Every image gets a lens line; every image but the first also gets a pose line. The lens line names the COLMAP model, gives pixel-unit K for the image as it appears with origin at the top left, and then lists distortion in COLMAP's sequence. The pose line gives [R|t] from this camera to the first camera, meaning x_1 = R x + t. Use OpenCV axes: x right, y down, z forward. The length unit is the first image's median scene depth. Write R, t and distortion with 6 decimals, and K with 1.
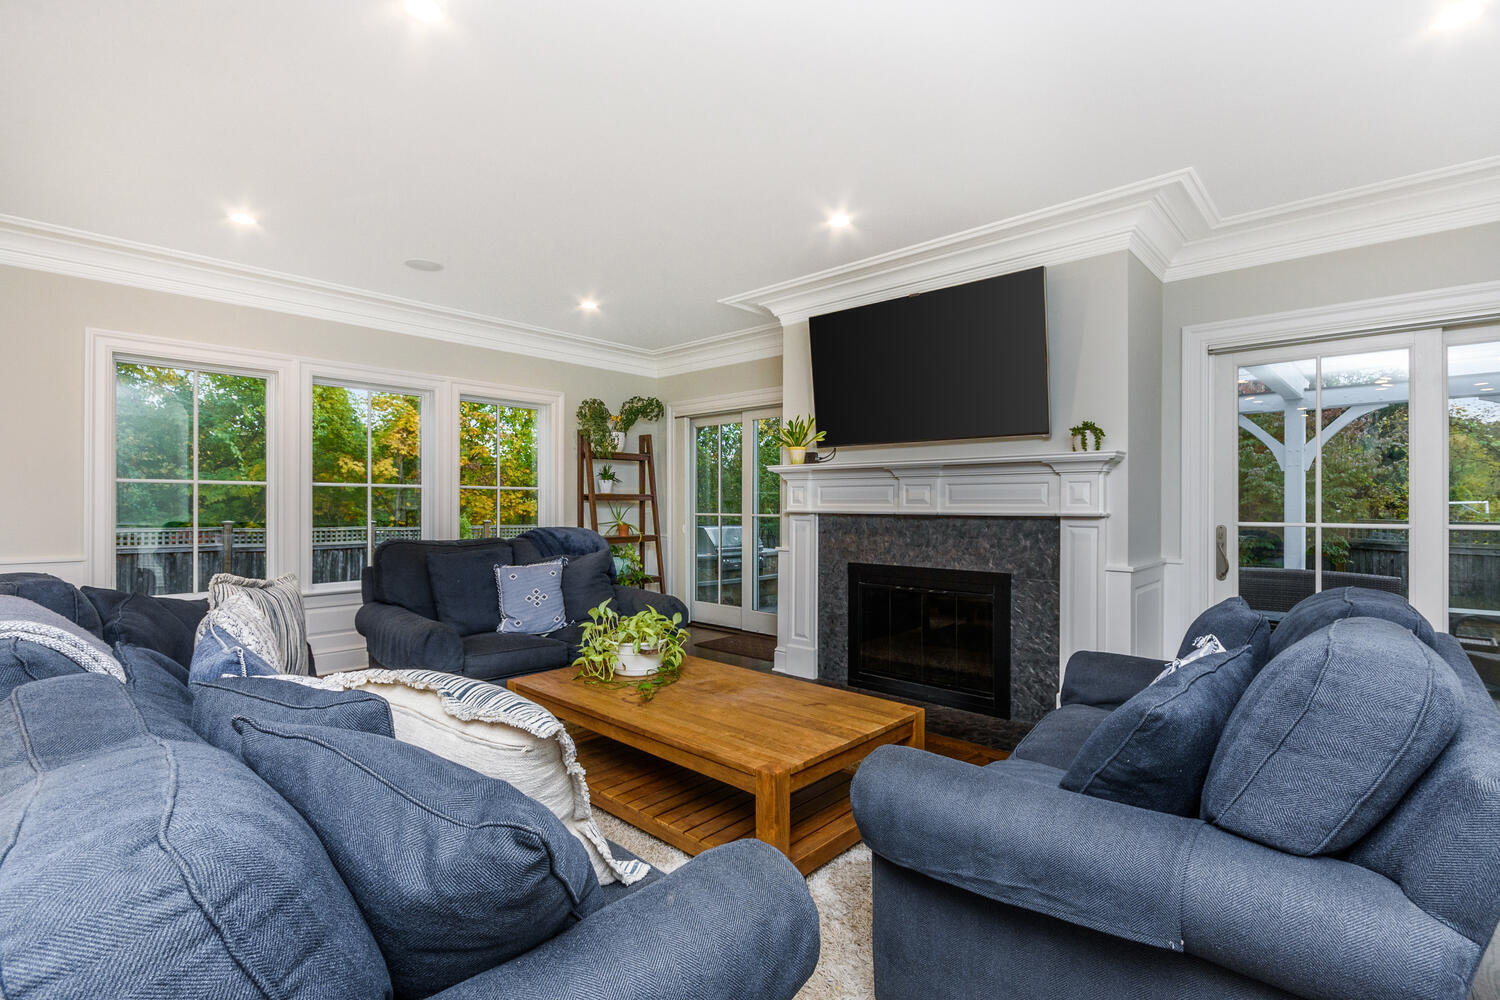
lens RADIAL K [[669.5, 0, 746.1], [0, 669.5, 497.0], [0, 0, 1]] dist [0.001923, -0.005281]
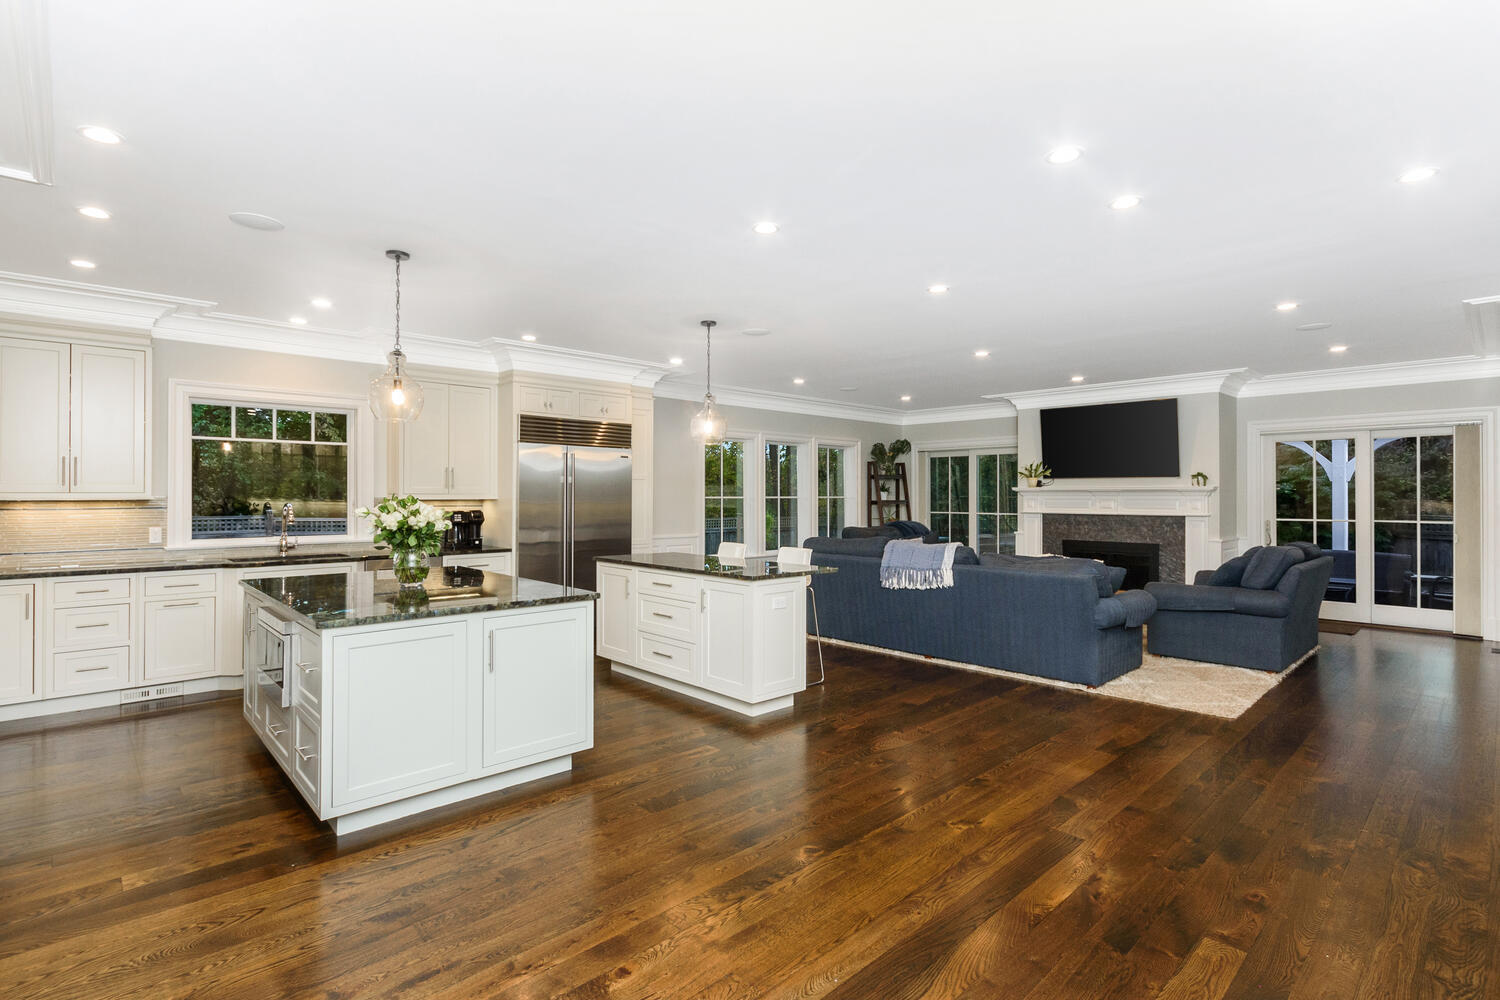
lens RADIAL K [[687.6, 0, 754.6], [0, 687.6, 495.0], [0, 0, 1]] dist [0.001097, 0.000244]
pose [[0.997939, 0.000405, -0.064168, -0.569230], [0.000003, 0.999980, 0.006355, -0.039305], [0.064170, -0.006342, 0.997919, -0.953008]]
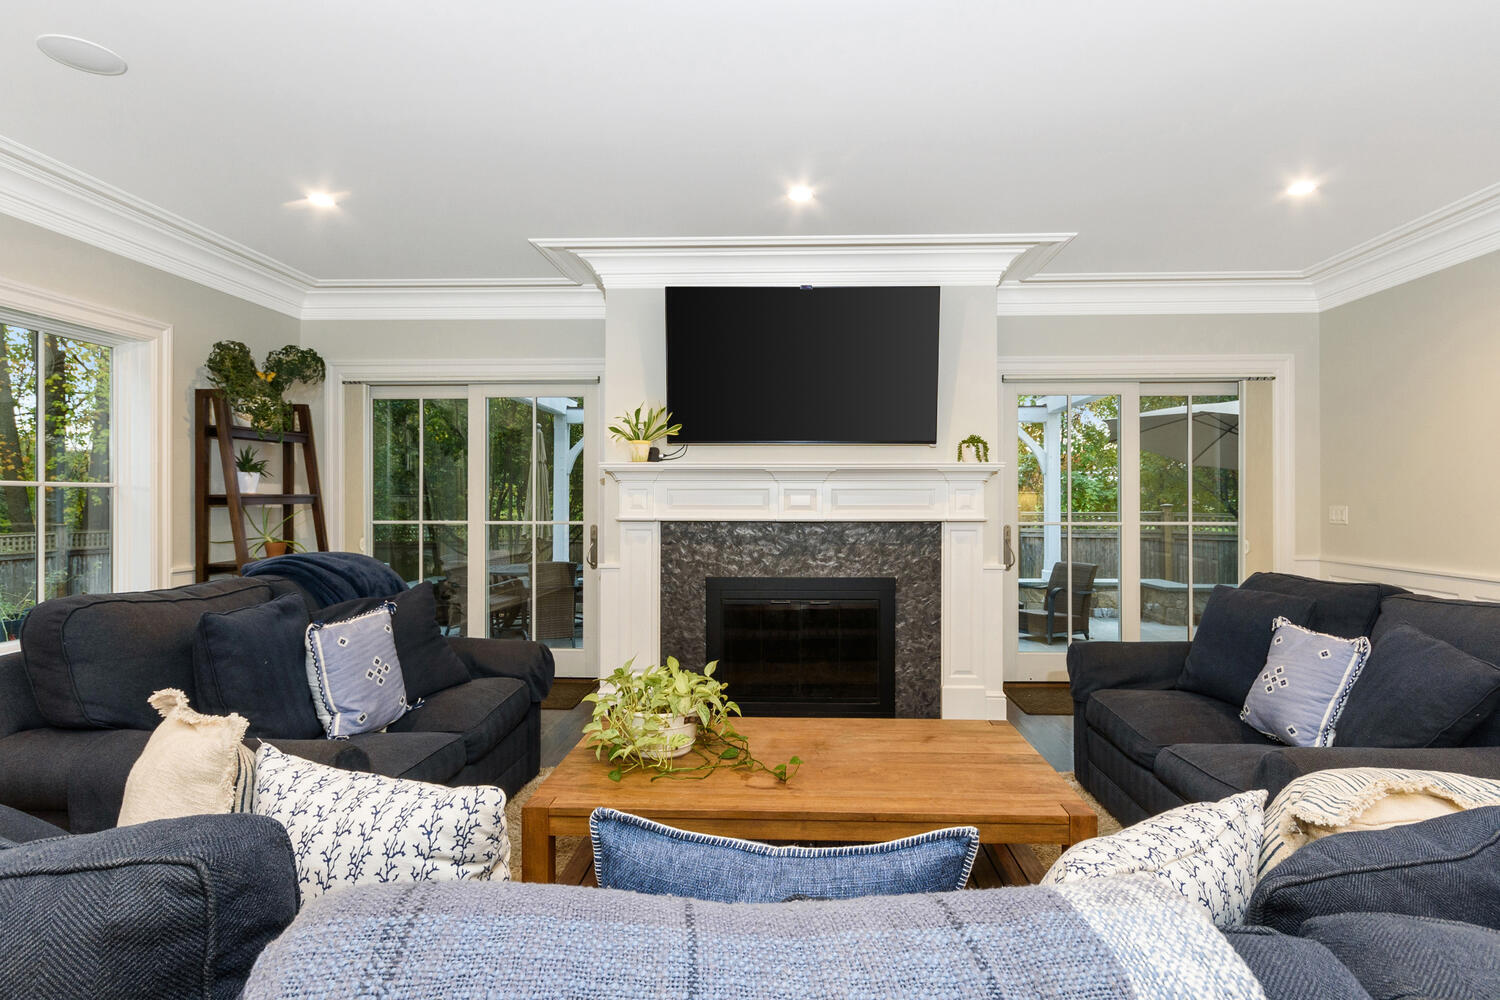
lens RADIAL K [[739.9, 0, 745.6], [0, 739.9, 496.6], [0, 0, 1]] dist [0.002001, 0.000057]
pose [[0.764458, 0.001481, 0.644671, -0.411231], [-0.005492, 0.999976, 0.004214, -0.011005], [-0.644650, -0.006762, 0.764448, 0.225436]]
